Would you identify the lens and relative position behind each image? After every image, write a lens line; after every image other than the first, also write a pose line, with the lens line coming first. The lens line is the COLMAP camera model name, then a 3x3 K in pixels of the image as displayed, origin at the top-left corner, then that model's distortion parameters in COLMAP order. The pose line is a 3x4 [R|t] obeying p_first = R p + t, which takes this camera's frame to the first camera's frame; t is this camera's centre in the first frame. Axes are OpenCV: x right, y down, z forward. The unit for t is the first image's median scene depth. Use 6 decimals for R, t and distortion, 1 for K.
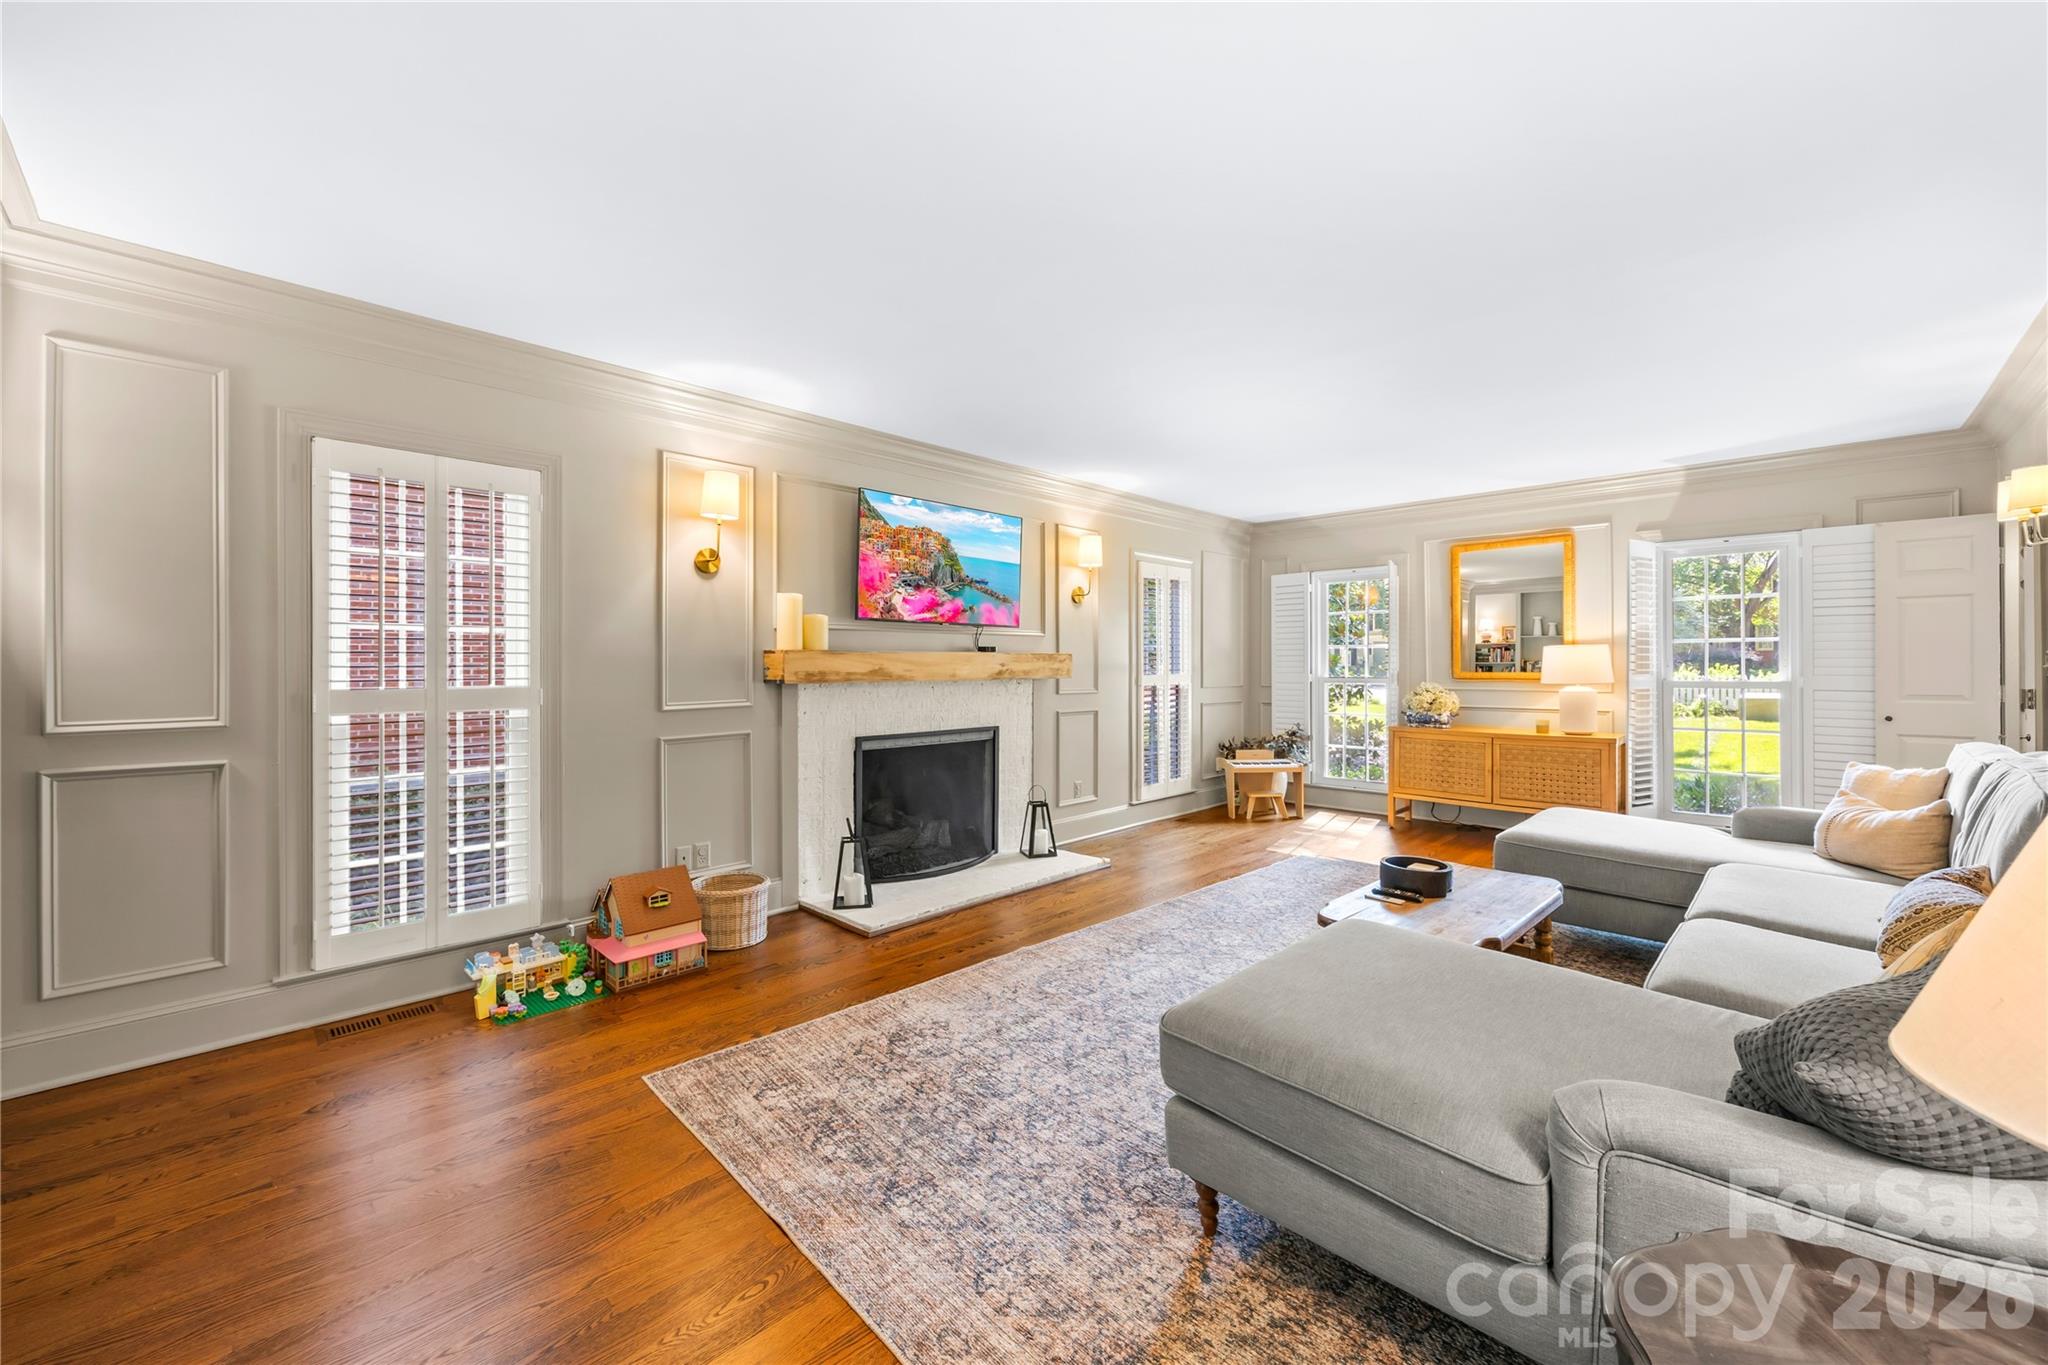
lens RADIAL K [[795.8, 0, 1015.9], [0, 795.8, 666.5], [0, 0, 1]] dist [-0.008129, 0.001118]
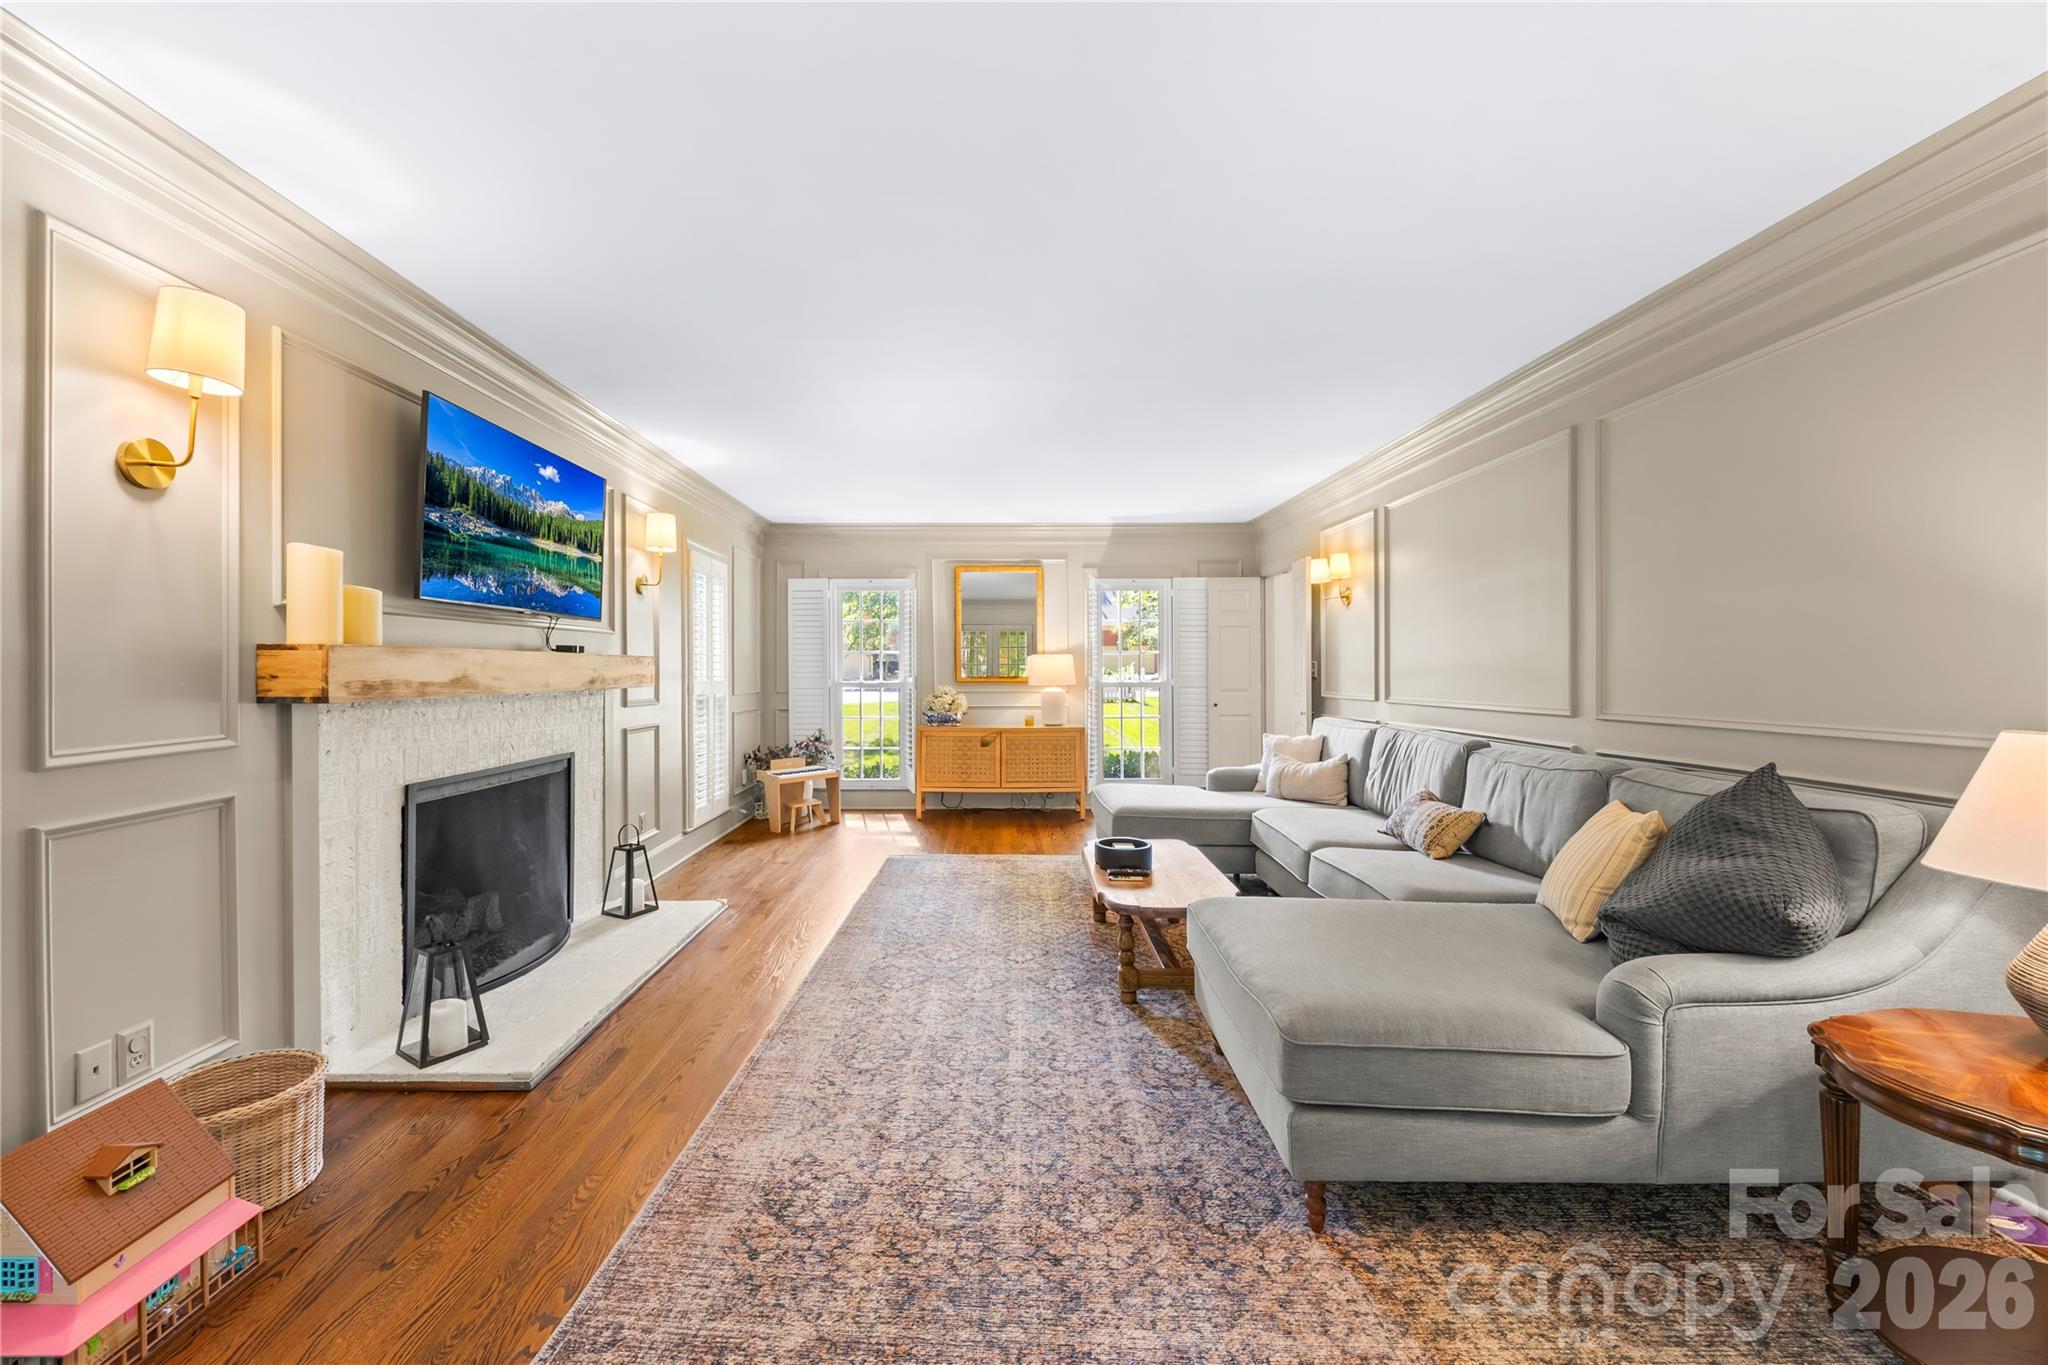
lens RADIAL K [[788.7, 0, 983.4], [0, 788.7, 670.4], [0, 0, 1]] dist [-0.001117, -0.000887]
pose [[0.711878, -0.000266, 0.702303, -0.320753], [0.001765, 0.999997, -0.001409, -0.000251], [-0.702301, 0.002243, 0.711877, 0.241726]]
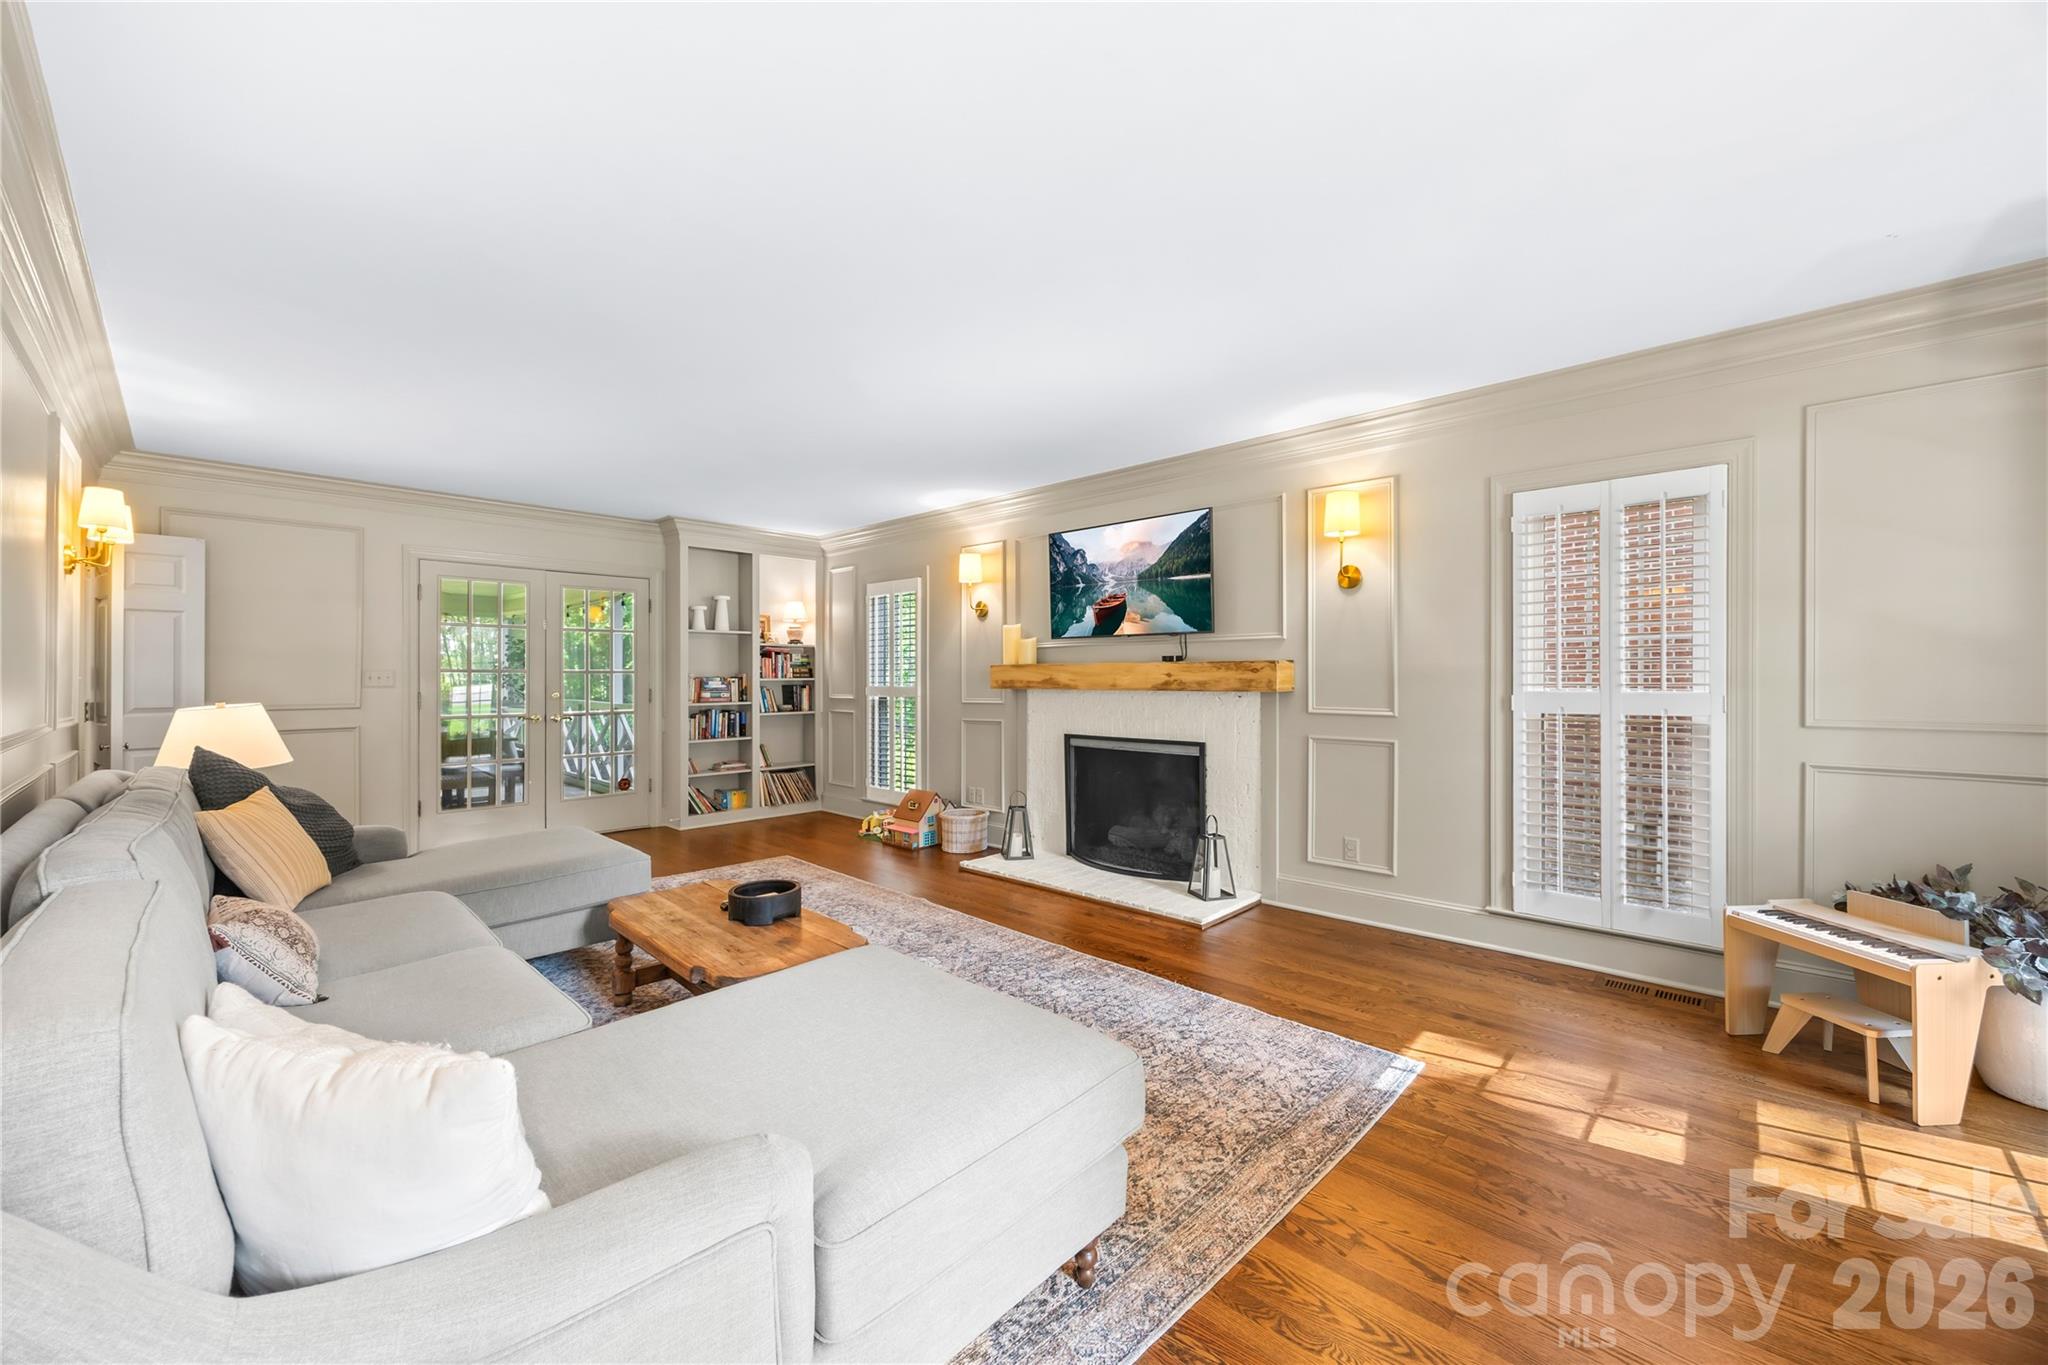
lens RADIAL K [[788.7, 0, 1021.3], [0, 788.7, 681.9], [0, 0, 1]] dist [-0.001117, -0.000887]
pose [[0.023193, 0.000047, -0.999731, 1.033317], [-0.005946, 0.999982, -0.000091, 0.009305], [0.999713, 0.005946, 0.023192, 0.927247]]
